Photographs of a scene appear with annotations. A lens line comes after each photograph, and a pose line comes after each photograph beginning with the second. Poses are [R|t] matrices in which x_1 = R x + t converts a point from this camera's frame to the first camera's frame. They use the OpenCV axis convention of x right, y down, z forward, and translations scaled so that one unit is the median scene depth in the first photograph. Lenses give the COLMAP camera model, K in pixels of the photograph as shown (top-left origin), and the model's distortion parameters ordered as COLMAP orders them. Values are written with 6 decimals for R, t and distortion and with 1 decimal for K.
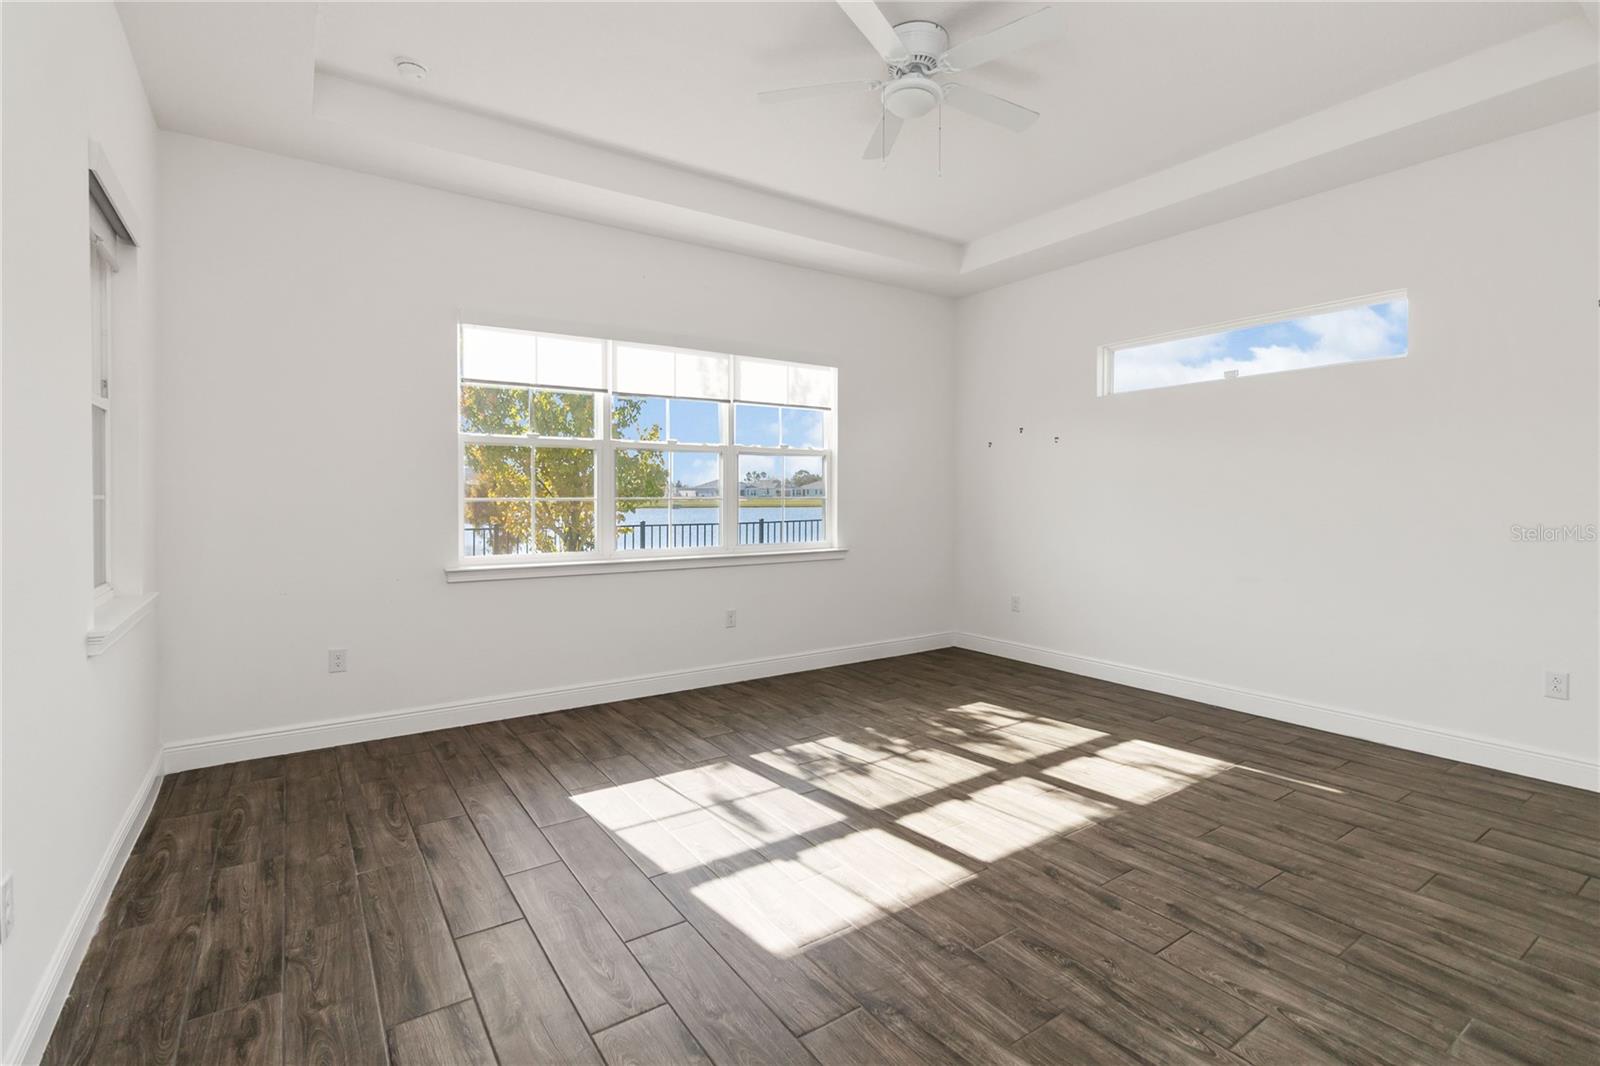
lens RADIAL K [[741.6, 0, 802.9], [0, 741.6, 510.0], [0, 0, 1]] dist [0.001487, -0.000151]
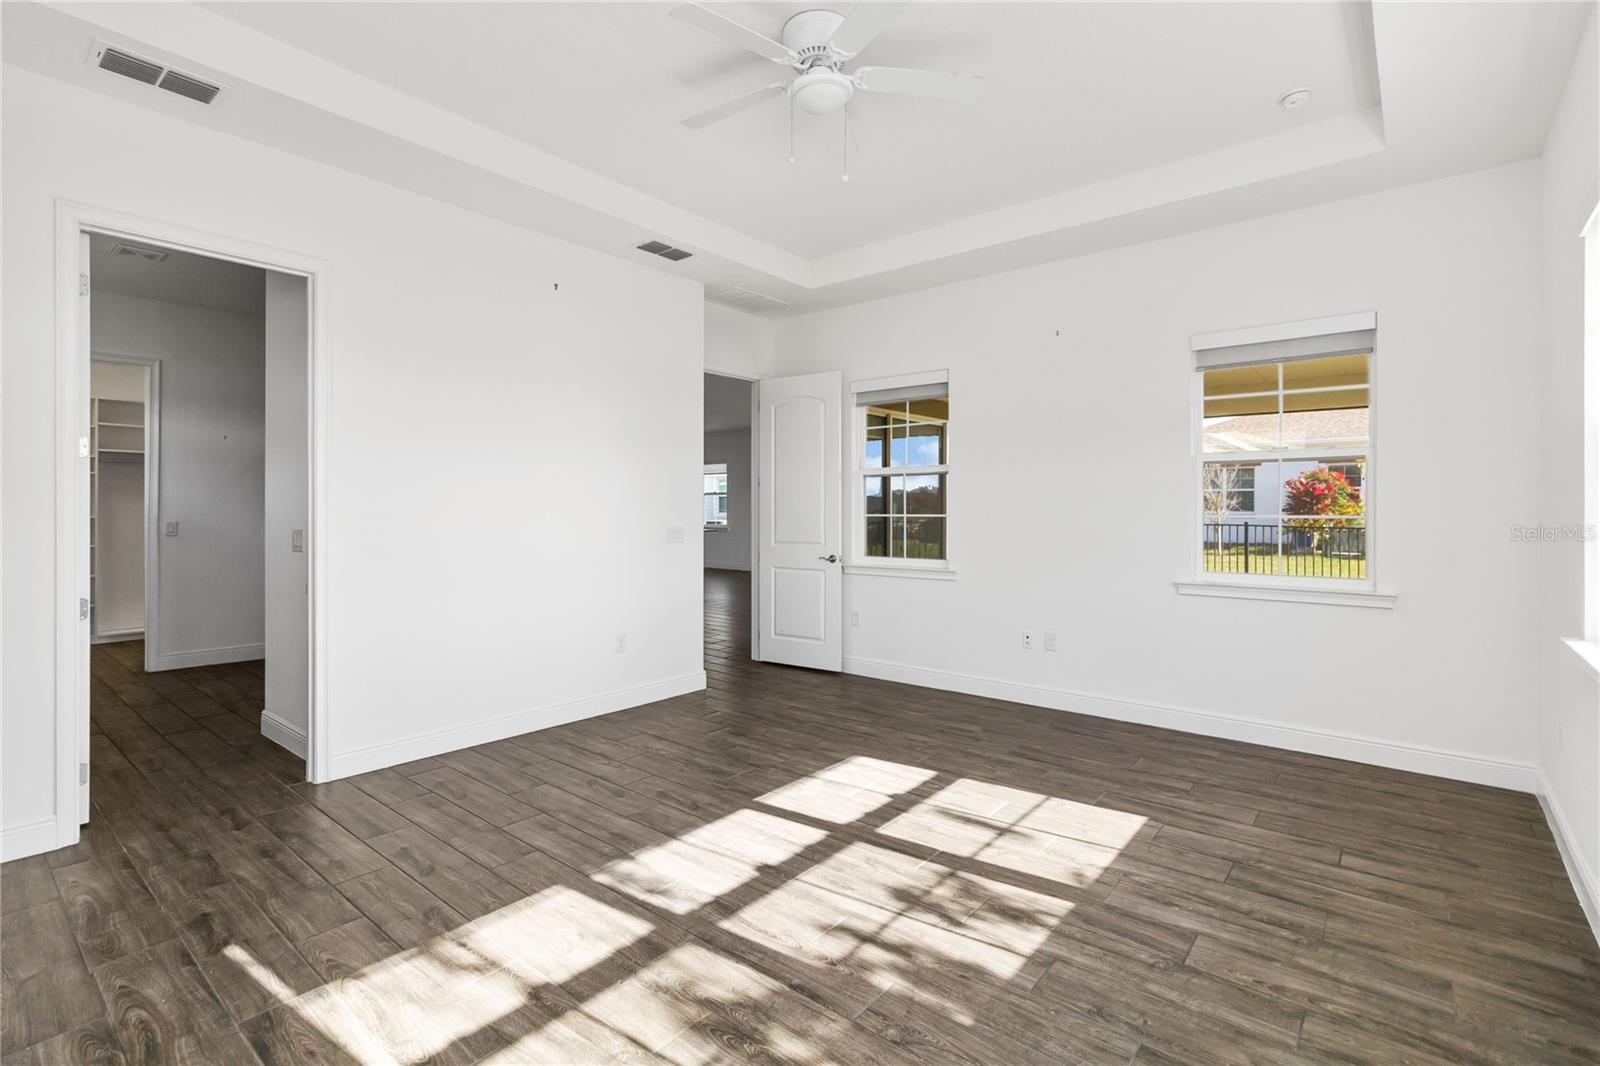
lens RADIAL K [[741.6, 0, 802.9], [0, 741.6, 510.0], [0, 0, 1]] dist [0.001487, -0.000151]
pose [[-0.960703, -0.005483, -0.277525, 0.401559], [-0.013492, 0.999546, 0.026958, -0.048323], [0.277251, 0.029643, -0.960340, 1.770339]]
